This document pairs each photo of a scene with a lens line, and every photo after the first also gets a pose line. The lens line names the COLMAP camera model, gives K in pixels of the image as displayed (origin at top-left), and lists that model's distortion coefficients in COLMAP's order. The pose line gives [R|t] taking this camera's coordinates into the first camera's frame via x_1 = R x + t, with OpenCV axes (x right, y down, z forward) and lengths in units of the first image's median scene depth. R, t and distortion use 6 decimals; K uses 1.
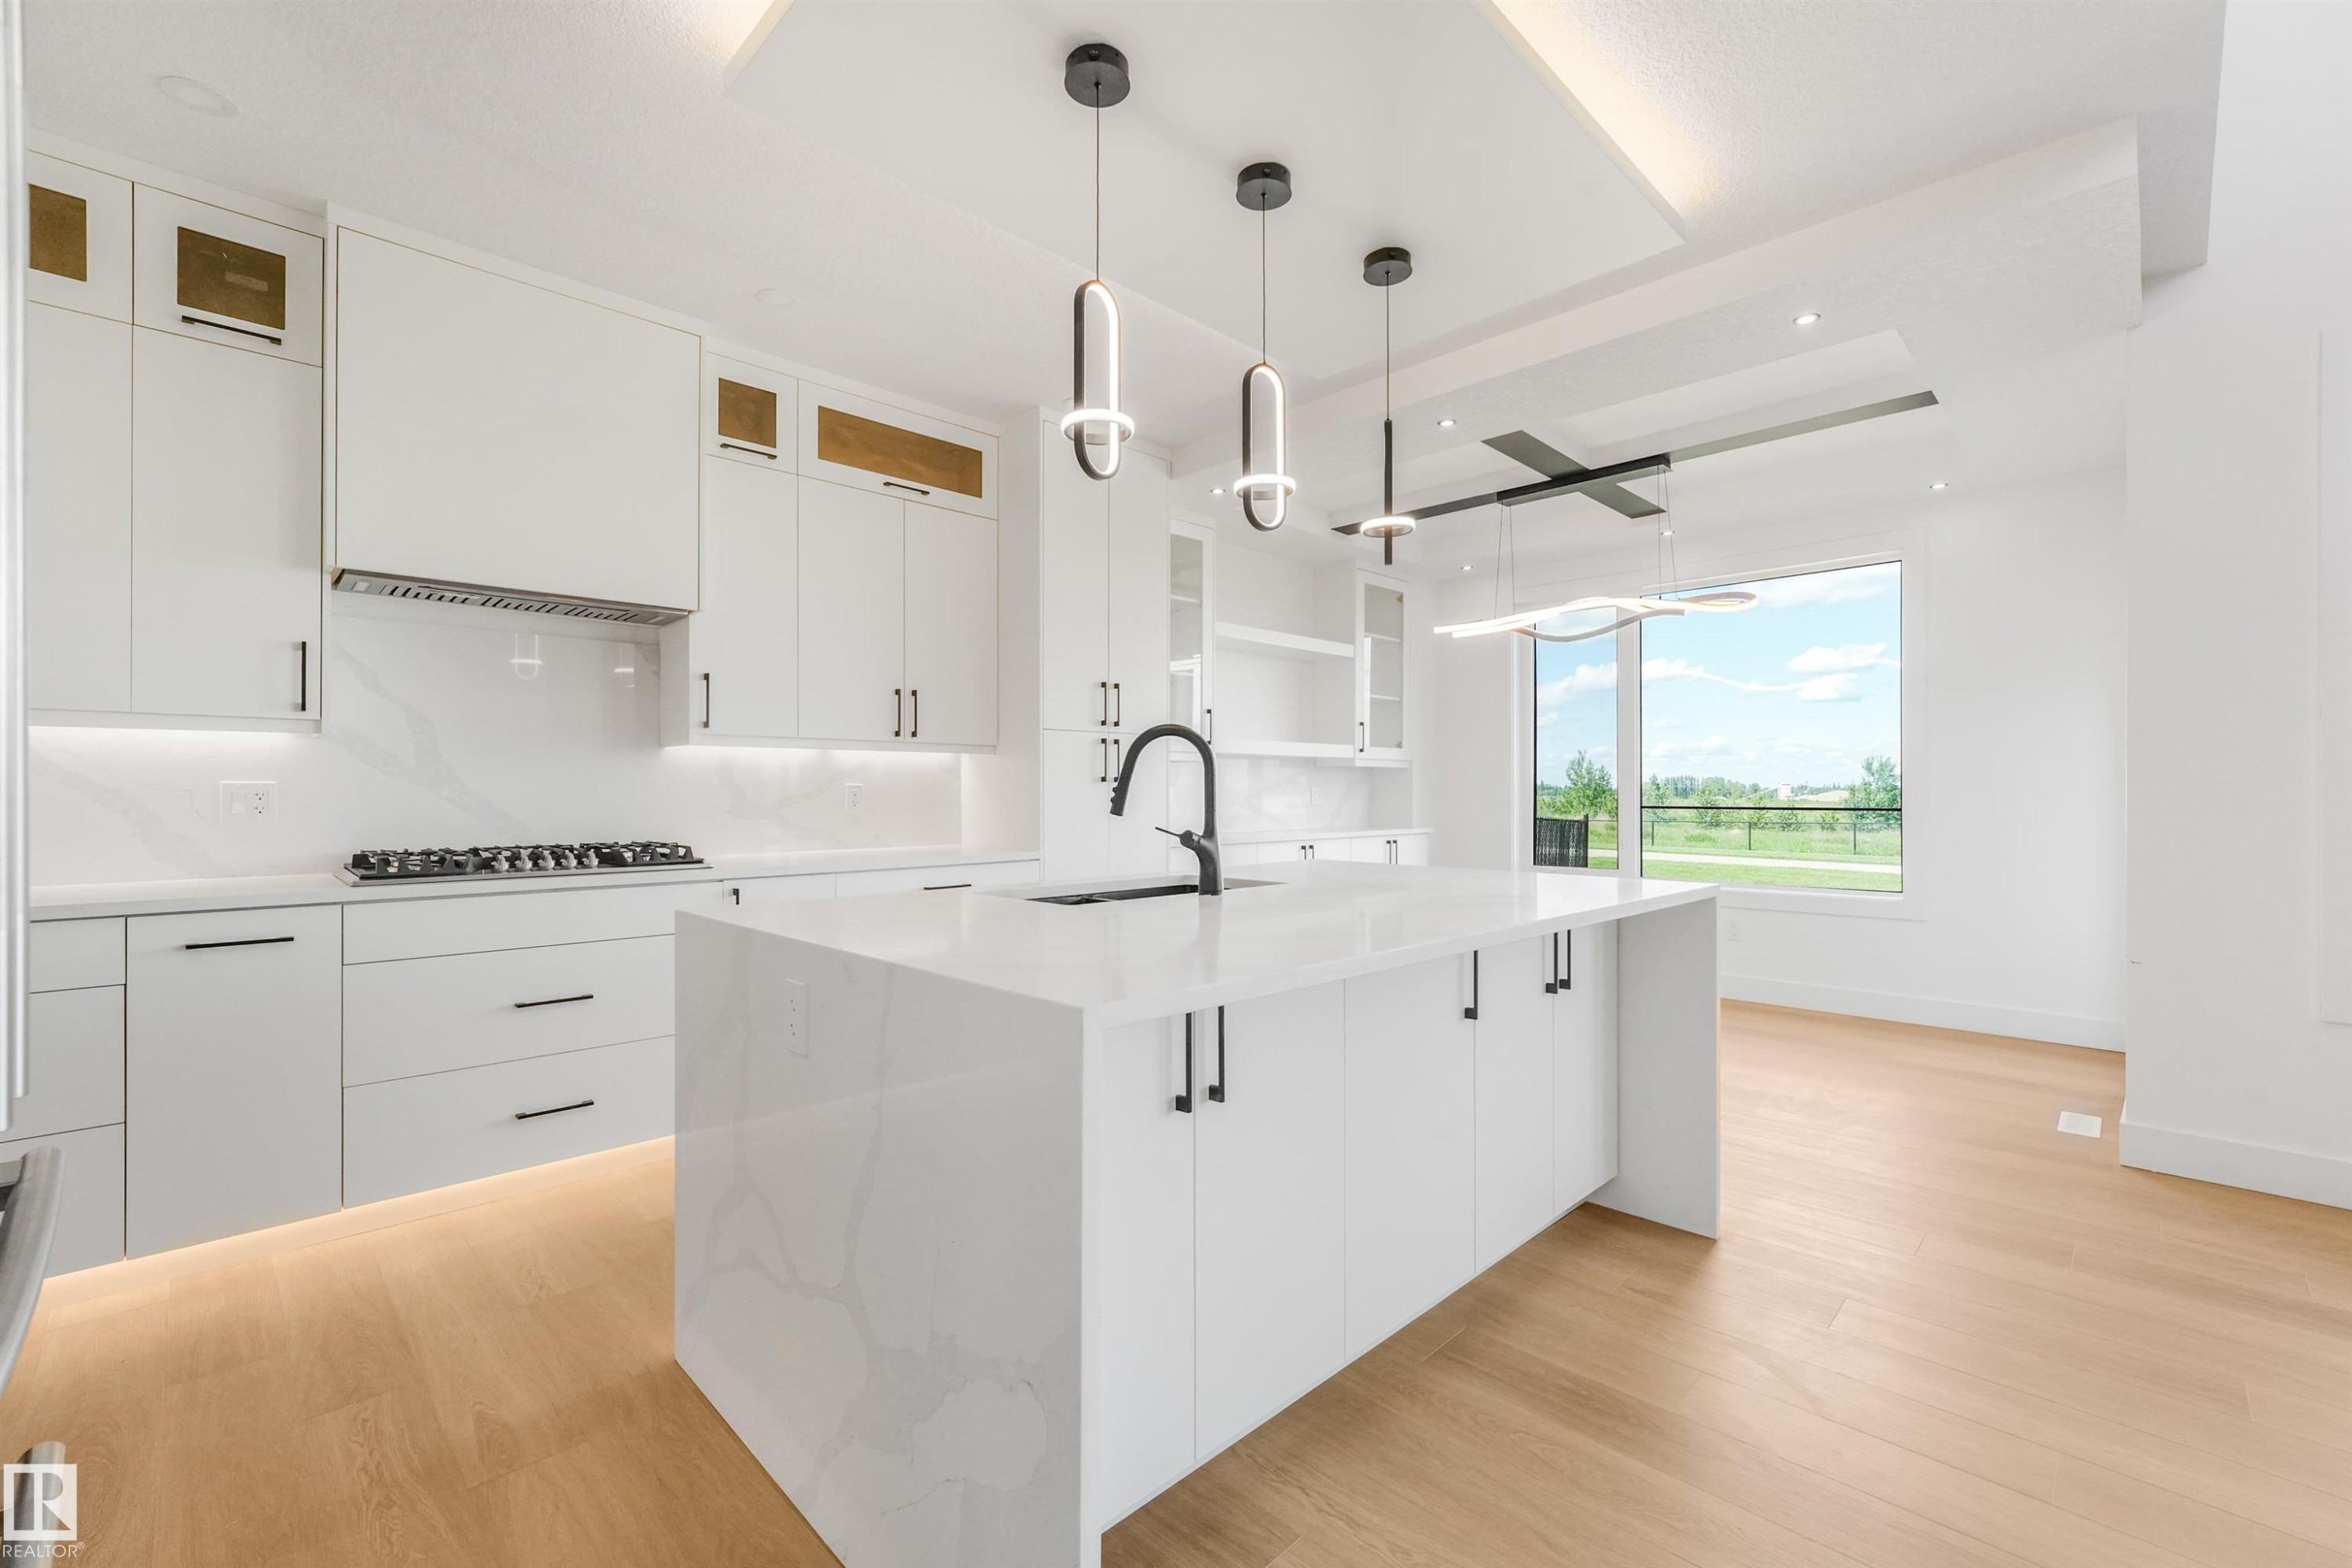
lens RADIAL K [[986.6, 0, 1176.0], [0, 986.6, 784.0], [0, 0, 1]] dist [0.003121, -0.000025]
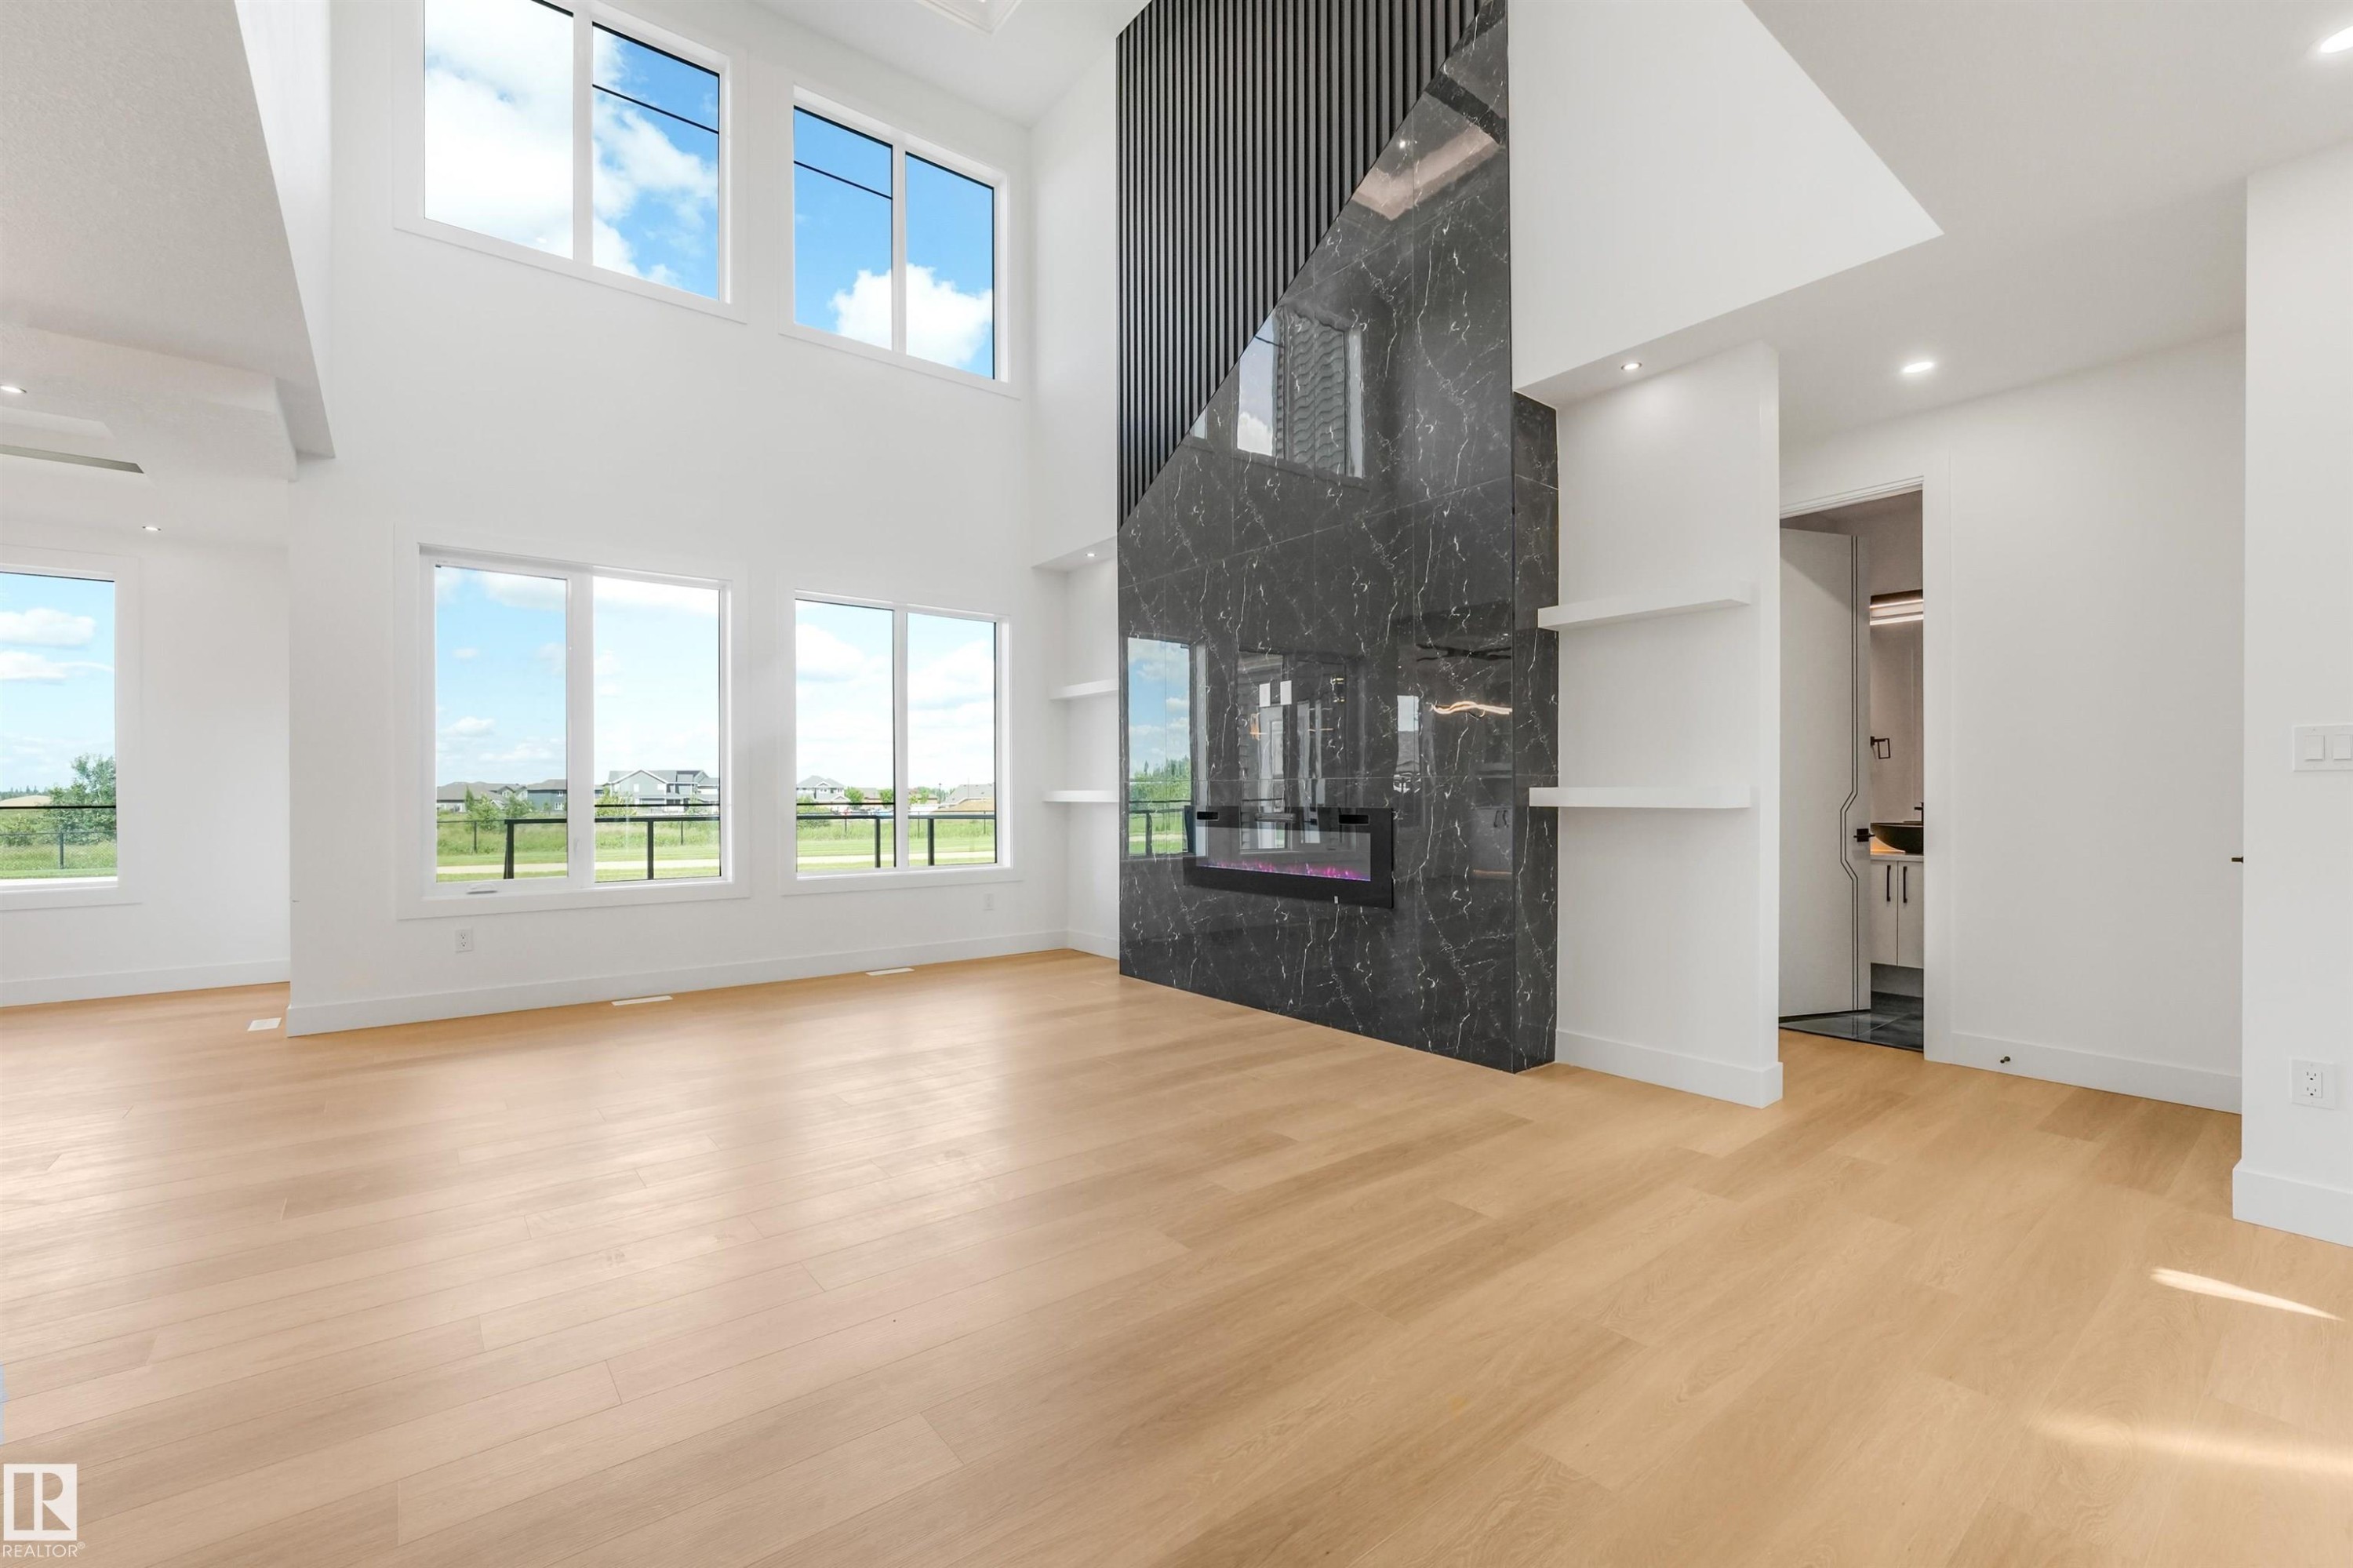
lens RADIAL K [[987.1, 0, 1176.5], [0, 987.1, 784.0], [0, 0, 1]] dist [0.003121, -0.000025]
pose [[0.123875, -0.001546, 0.992297, -0.177670], [0.004184, 0.999991, 0.001036, 0.002858], [-0.992289, 0.004023, 0.123880, -0.255028]]
